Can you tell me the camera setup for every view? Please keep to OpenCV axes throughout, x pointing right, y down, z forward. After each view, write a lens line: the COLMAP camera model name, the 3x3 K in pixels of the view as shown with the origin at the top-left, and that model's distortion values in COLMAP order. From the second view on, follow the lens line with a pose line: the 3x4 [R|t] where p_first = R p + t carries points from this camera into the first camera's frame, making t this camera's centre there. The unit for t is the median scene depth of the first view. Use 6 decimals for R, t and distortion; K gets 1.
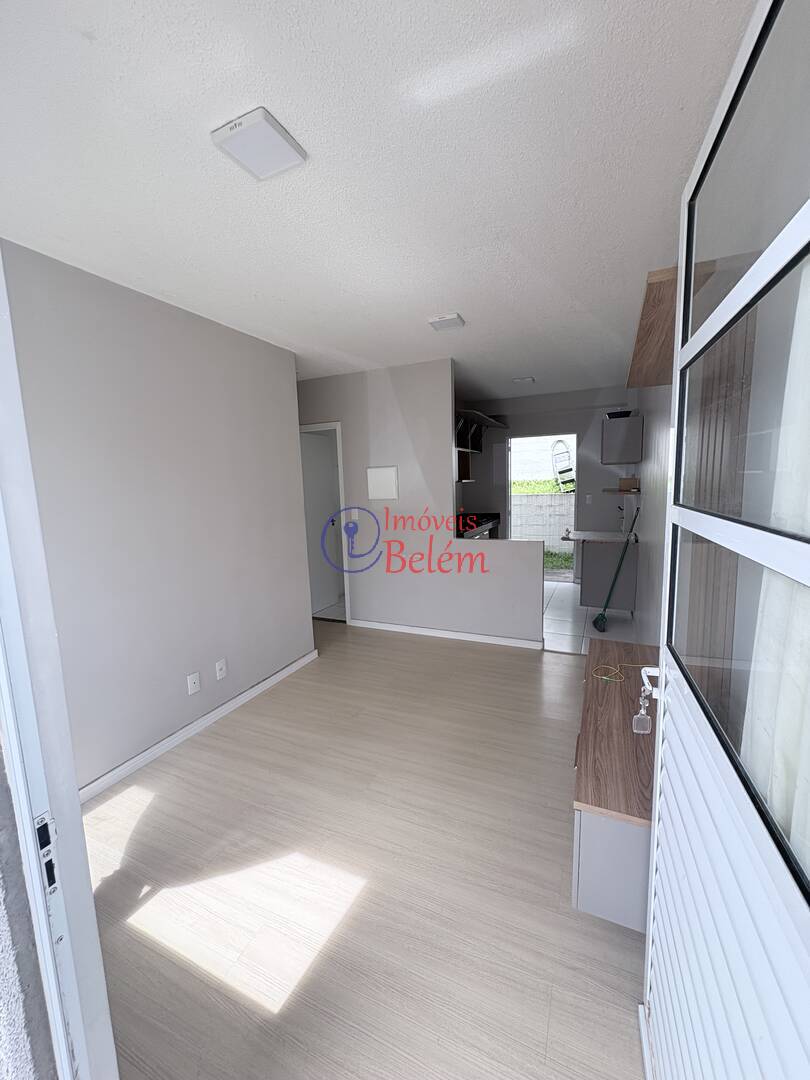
lens RADIAL K [[433.4, 0, 408.7], [0, 433.4, 538.9], [0, 0, 1]] dist [-0.000280, -0.000250]
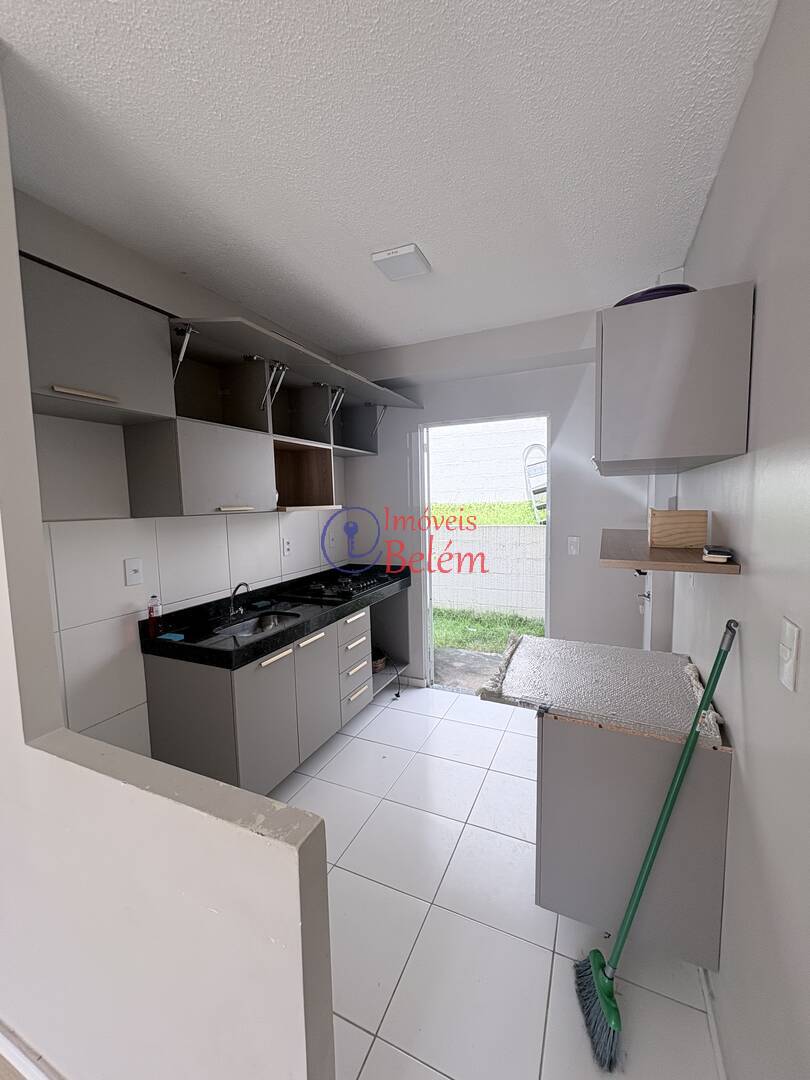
lens RADIAL K [[433.4, 0, 408.7], [0, 433.4, 538.9], [0, 0, 1]] dist [-0.000280, -0.000250]
pose [[0.999989, 0.004375, 0.001683, 0.338859], [-0.004302, 0.999148, -0.041046, -0.117626], [-0.001862, 0.041038, 0.999156, 0.756998]]
